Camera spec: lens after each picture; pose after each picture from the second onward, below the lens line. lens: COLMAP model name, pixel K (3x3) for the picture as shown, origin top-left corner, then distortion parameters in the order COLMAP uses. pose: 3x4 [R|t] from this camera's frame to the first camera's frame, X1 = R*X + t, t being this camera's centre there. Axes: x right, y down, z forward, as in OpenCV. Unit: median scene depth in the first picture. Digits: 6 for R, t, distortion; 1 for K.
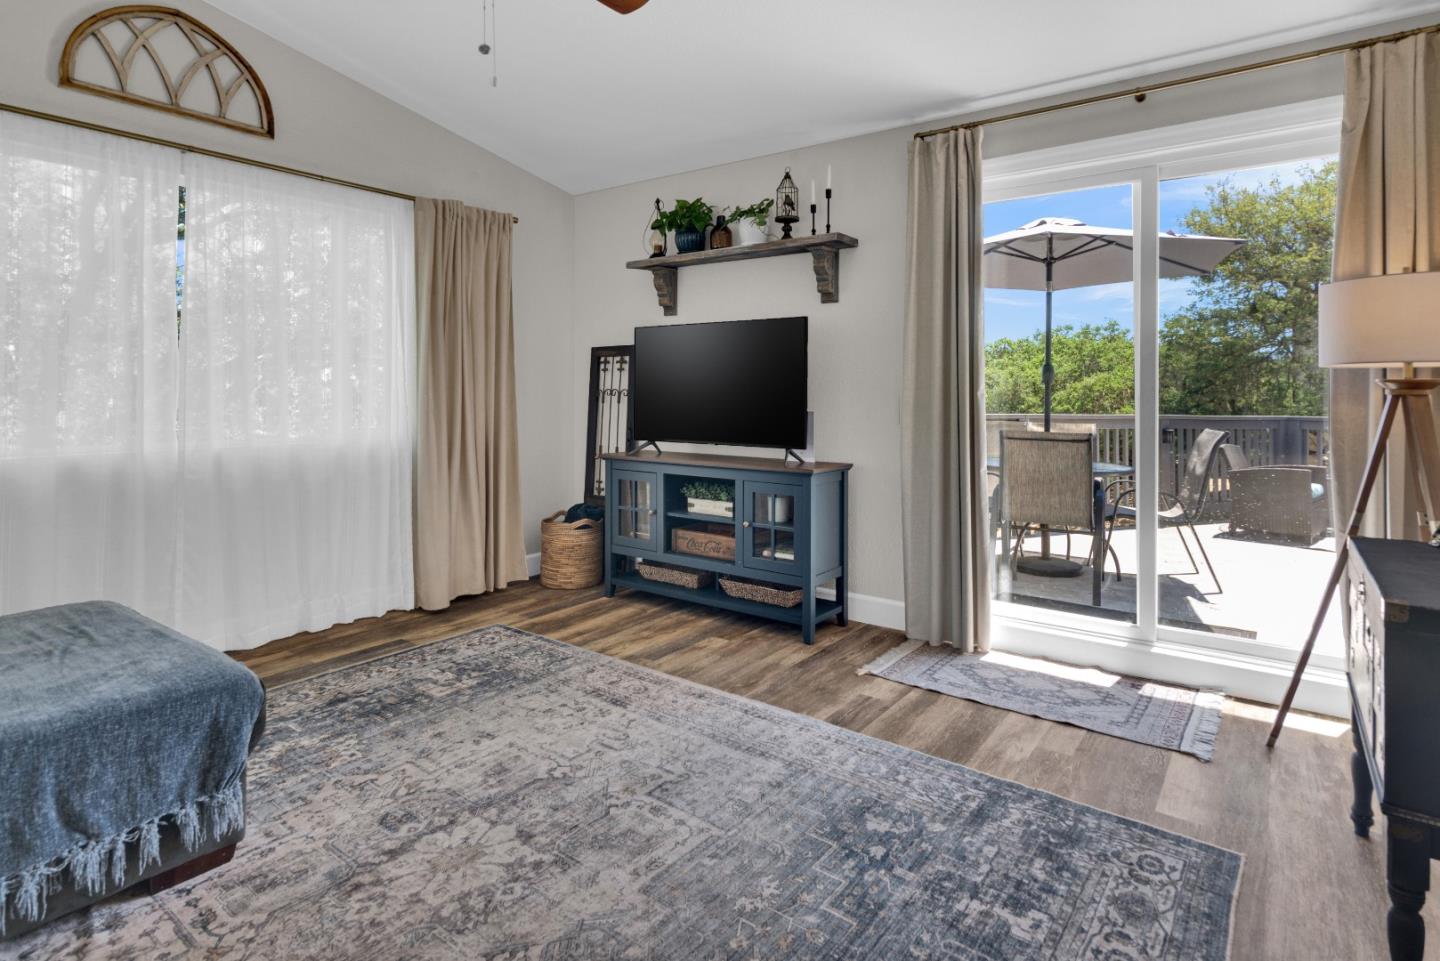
lens RADIAL K [[759.1, 0, 720.2], [0, 759.1, 394.5], [0, 0, 1]] dist [0.008731, 0.000954]
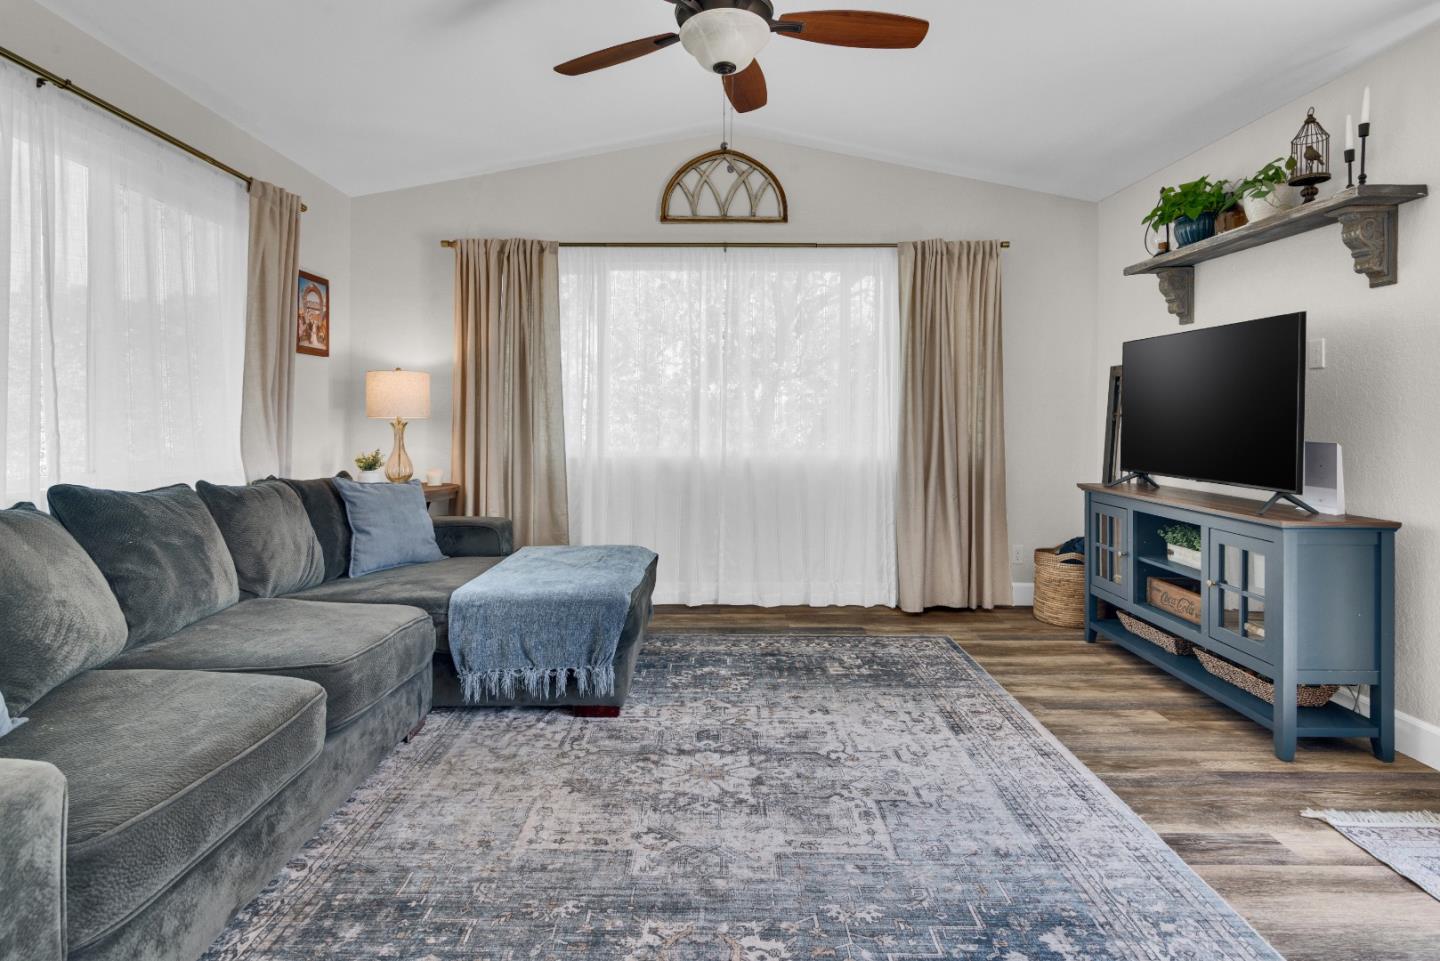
lens RADIAL K [[752.4, 0, 720.7], [0, 752.4, 416.4], [0, 0, 1]] dist [0.024086, -0.012107]
pose [[0.606870, 0.000562, -0.794801, 0.416653], [-0.003639, 0.999991, -0.002071, 0.000849], [0.794793, 0.004149, 0.606866, 0.138360]]
